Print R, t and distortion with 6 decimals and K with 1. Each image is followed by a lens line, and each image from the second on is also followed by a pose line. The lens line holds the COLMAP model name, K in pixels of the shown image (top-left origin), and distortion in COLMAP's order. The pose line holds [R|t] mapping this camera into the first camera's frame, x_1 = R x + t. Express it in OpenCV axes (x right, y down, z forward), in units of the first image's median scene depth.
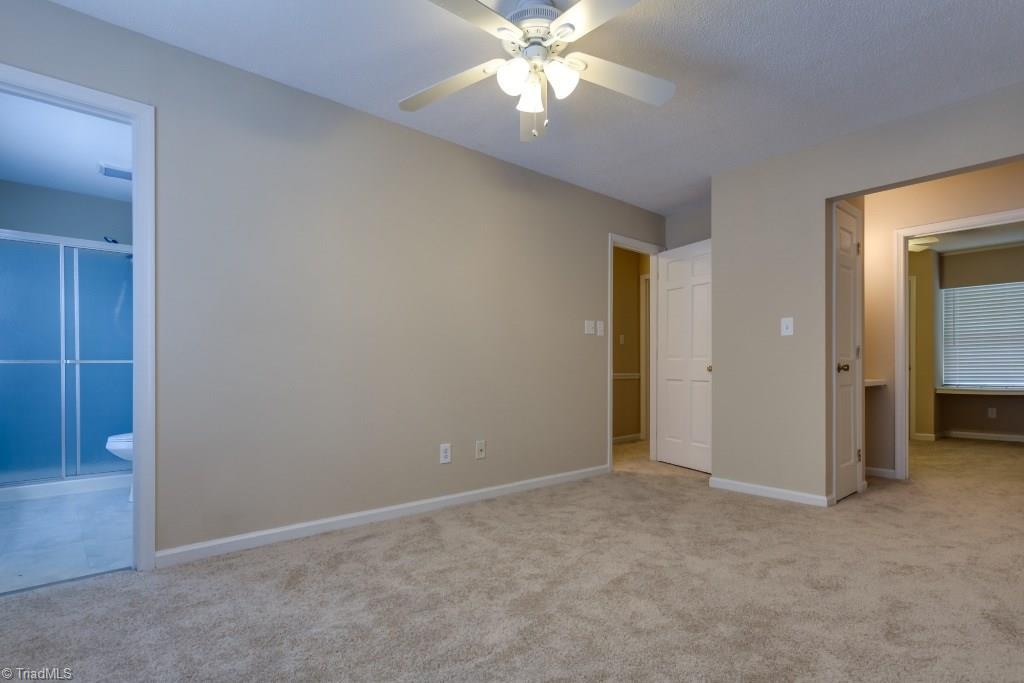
lens RADIAL K [[489.2, 0, 528.7], [0, 489.2, 370.7], [0, 0, 1]] dist [-0.004140, 0.002005]
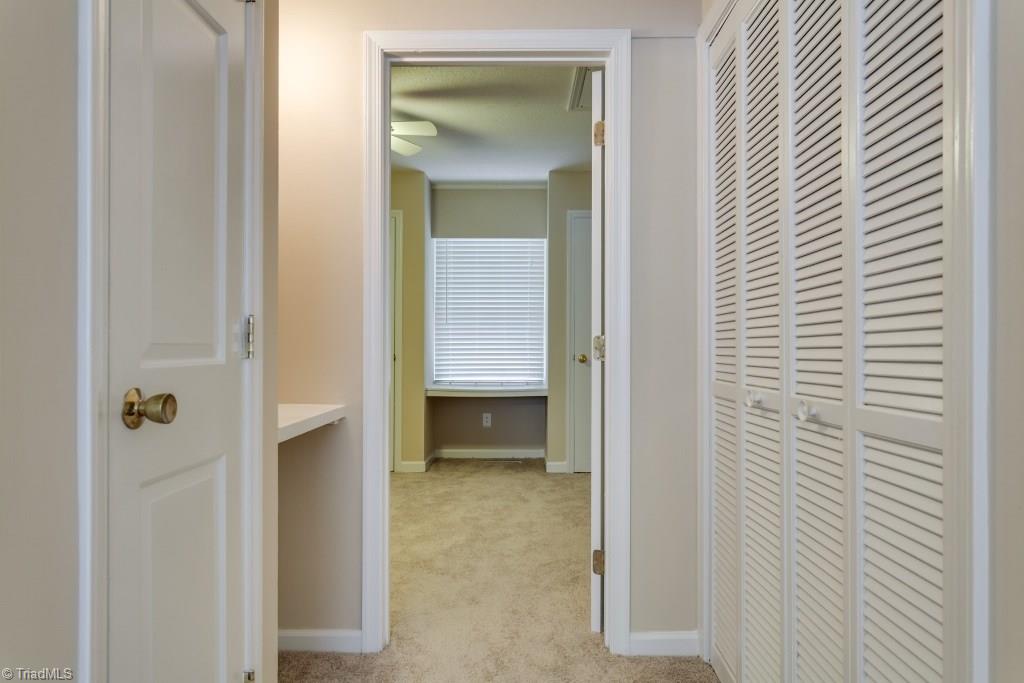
lens RADIAL K [[629.8, 0, 514.0], [0, 629.8, 343.8], [0, 0, 1]] dist [-0.006620, 0.001280]
pose [[0.660533, 0.007409, 0.750761, 0.430080], [-0.002496, 0.999967, -0.007672, -0.026875], [-0.750793, 0.003194, 0.660530, 0.548177]]
